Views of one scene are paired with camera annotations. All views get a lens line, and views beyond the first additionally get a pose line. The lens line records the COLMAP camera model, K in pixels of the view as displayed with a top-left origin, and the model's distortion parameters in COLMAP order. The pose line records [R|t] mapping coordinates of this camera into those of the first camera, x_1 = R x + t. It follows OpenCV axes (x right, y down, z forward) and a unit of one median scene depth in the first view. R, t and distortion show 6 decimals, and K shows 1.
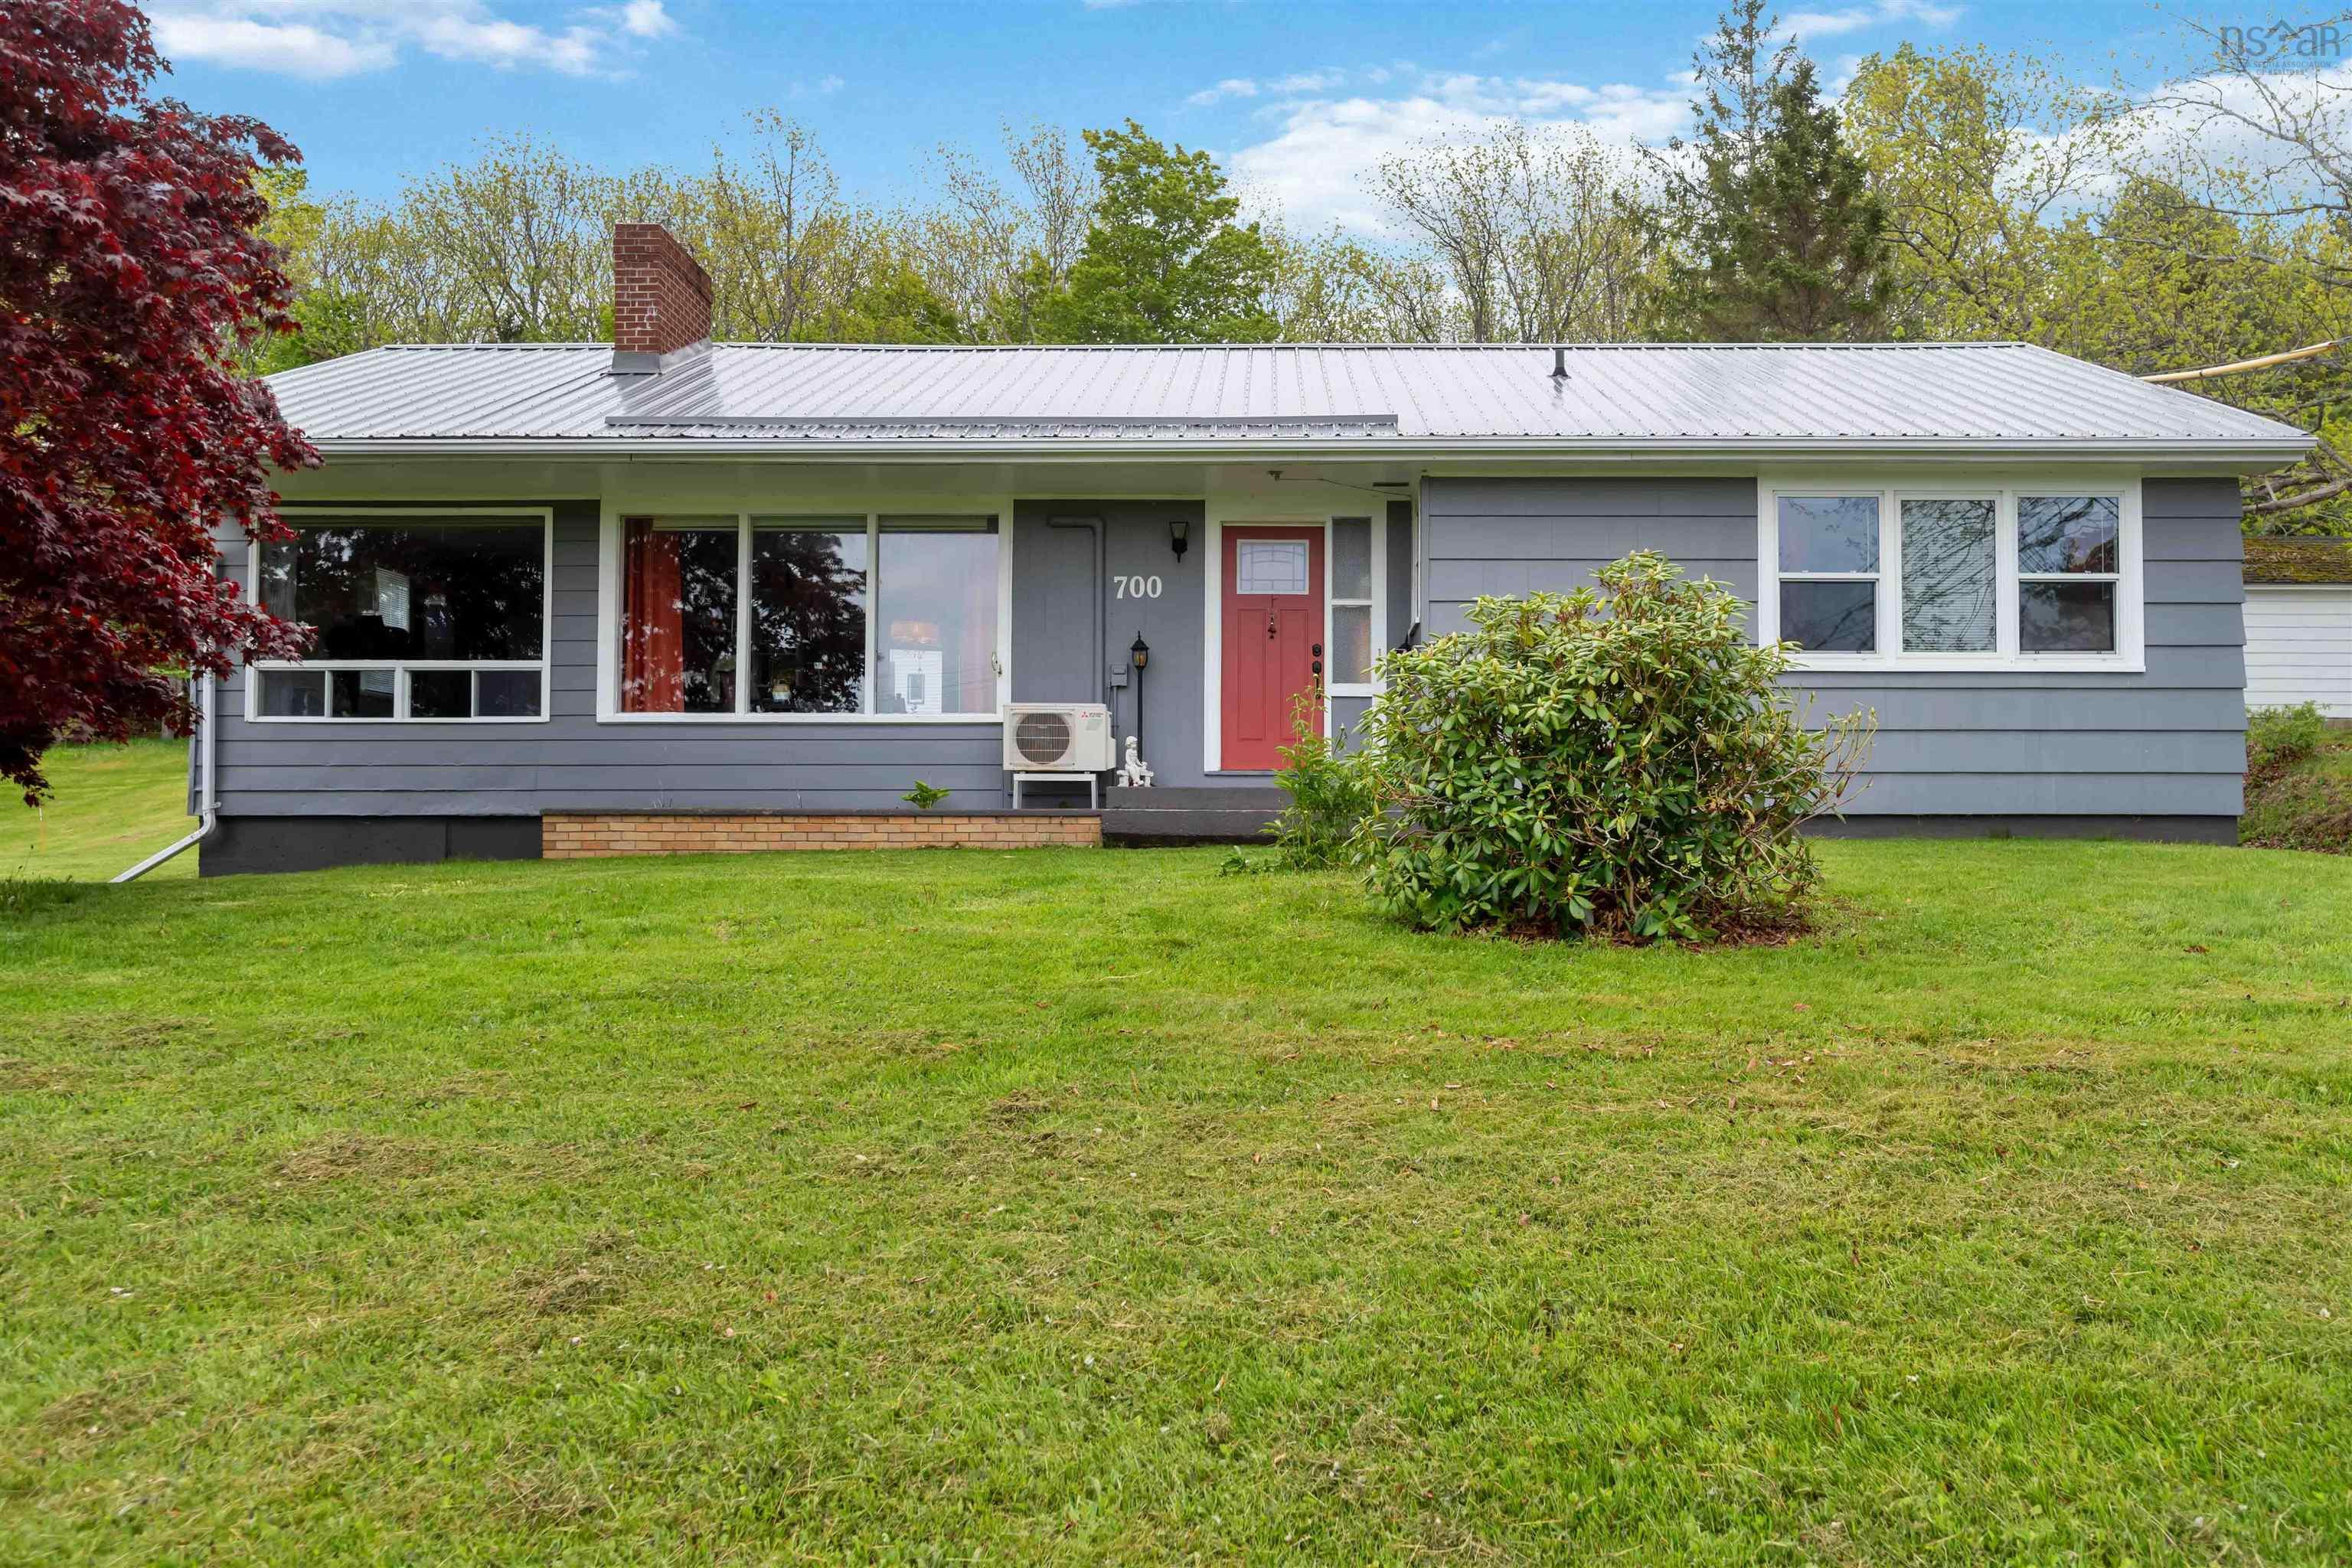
lens RADIAL K [[1819.8, 0, 1176.3], [0, 1819.8, 786.1], [0, 0, 1]] dist [-0.004358, -0.000948]
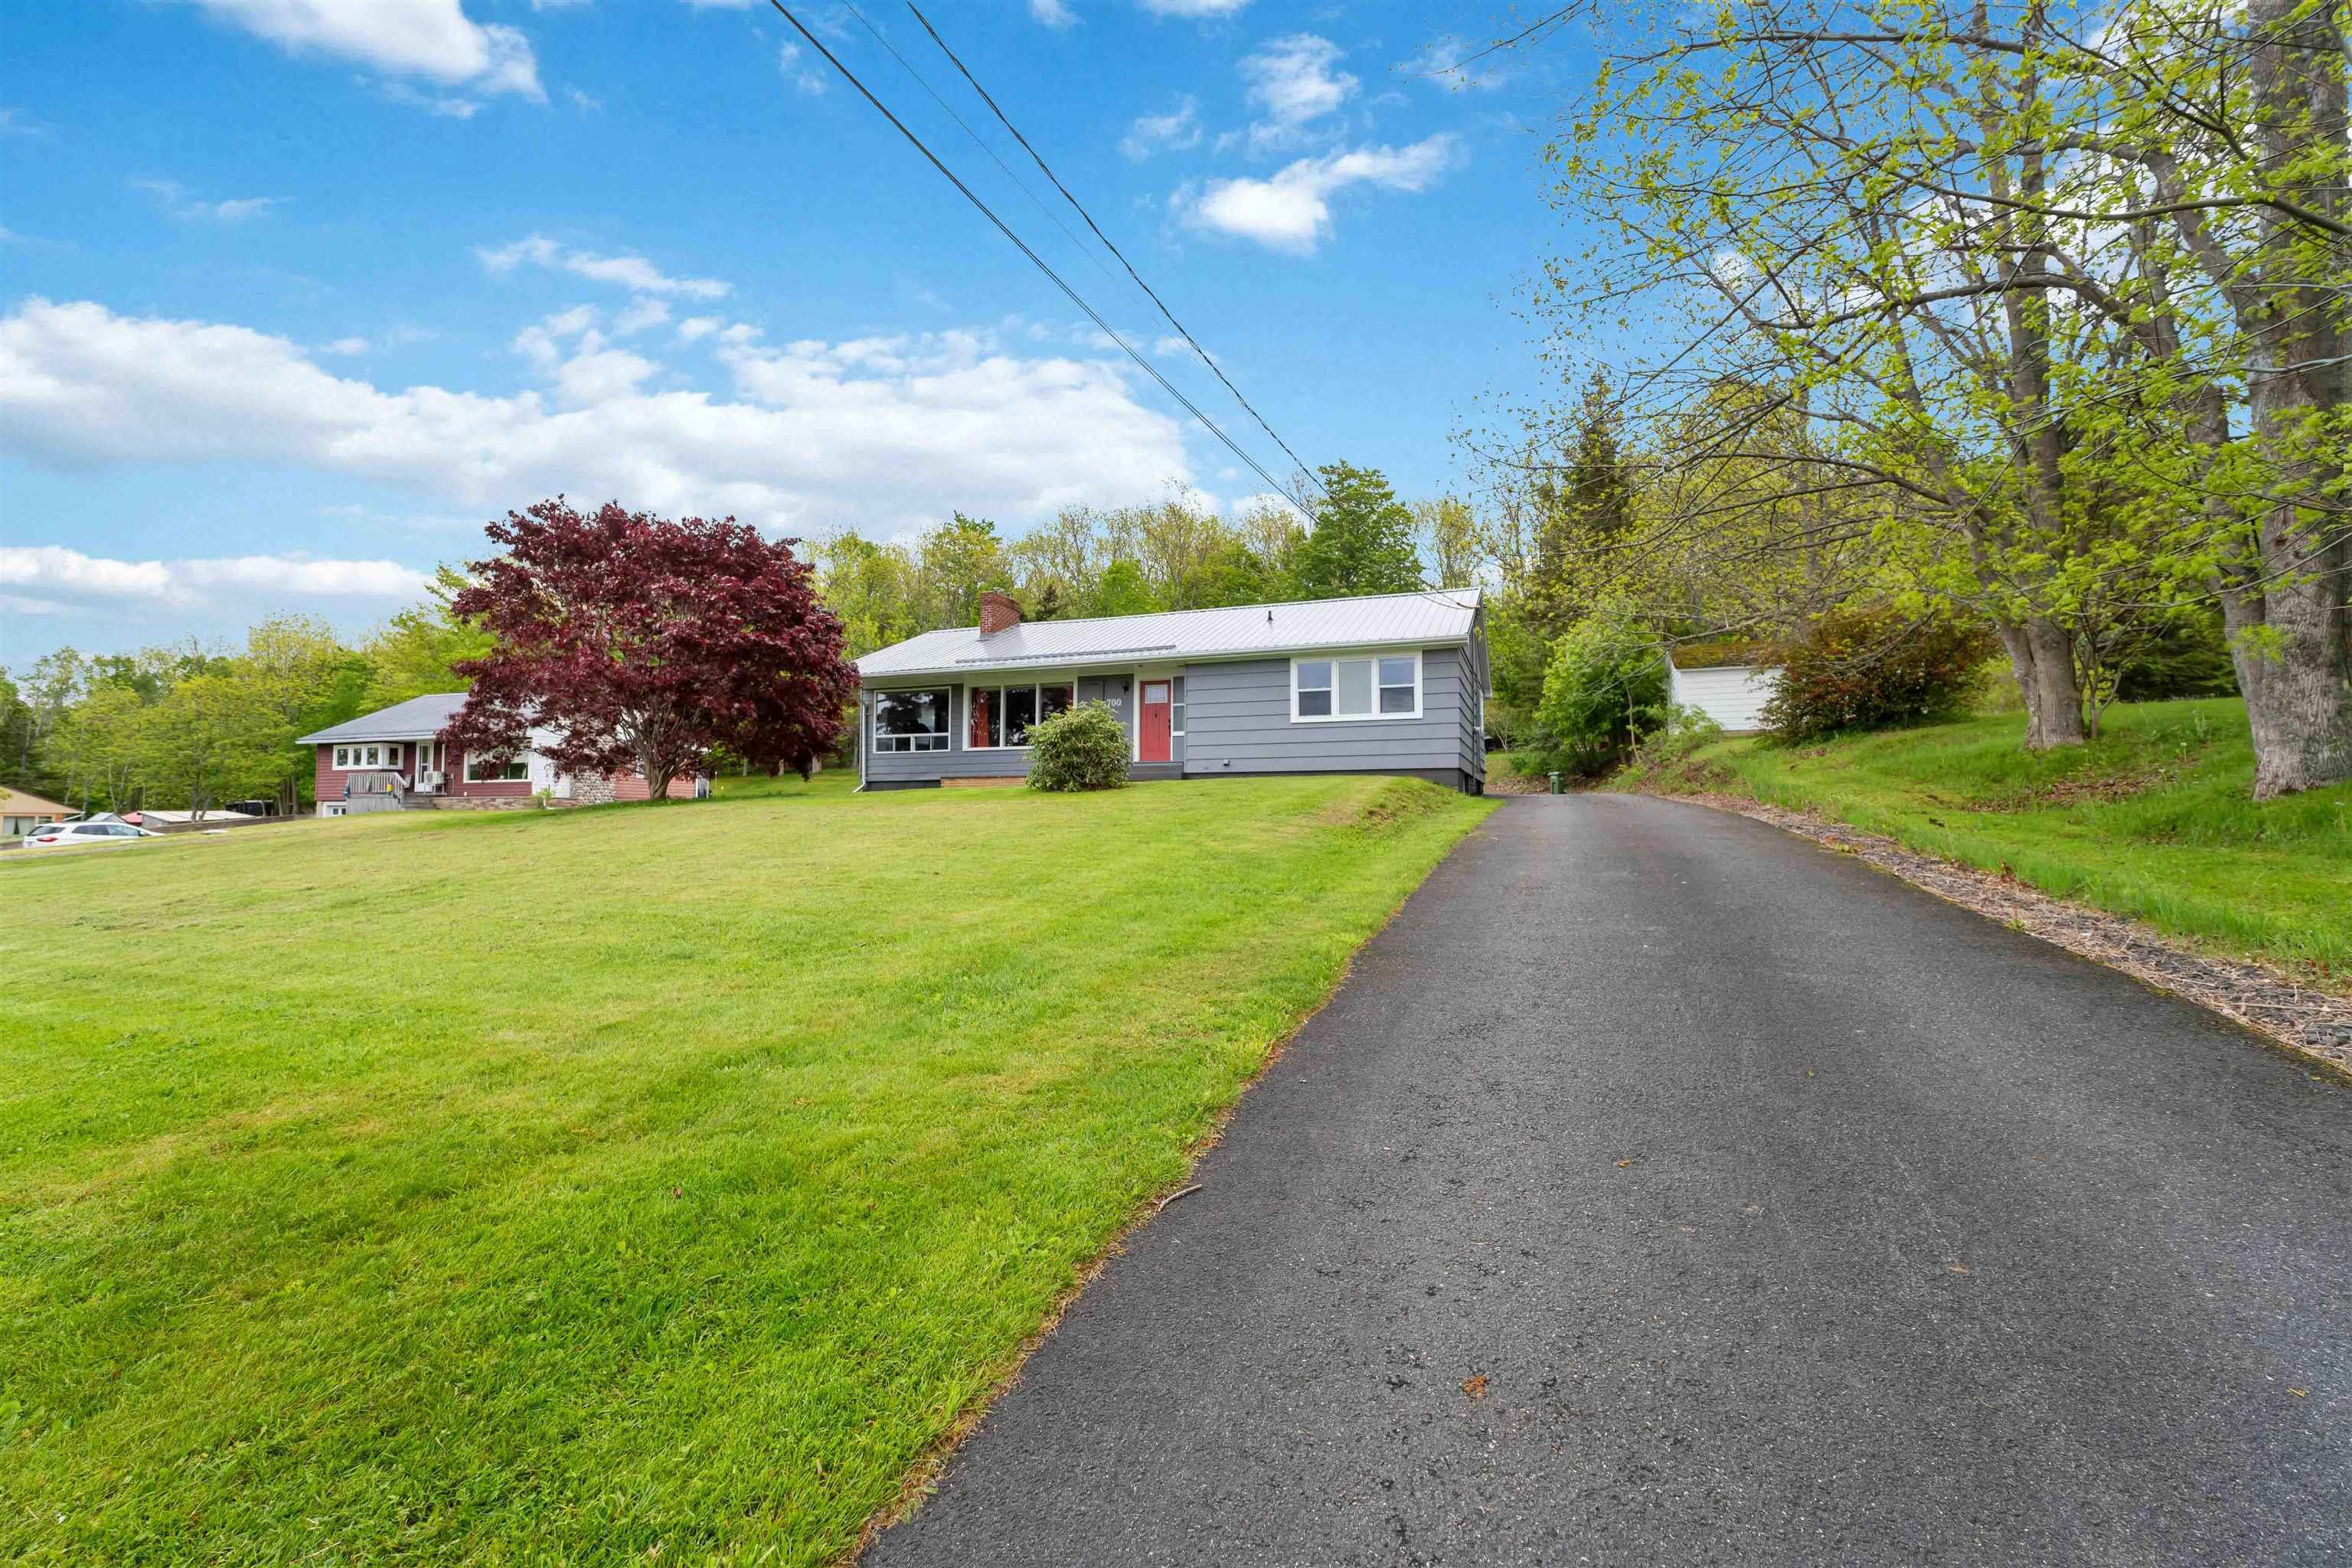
lens RADIAL K [[1001.9, 0, 1174.7], [0, 1001.9, 782.6], [0, 0, 1]] dist [-0.001745, -0.000606]
pose [[0.946160, -0.018024, -0.323197, 0.638450], [0.016914, 0.999837, -0.006245, 0.041495], [0.323257, 0.000443, 0.946311, -0.610782]]
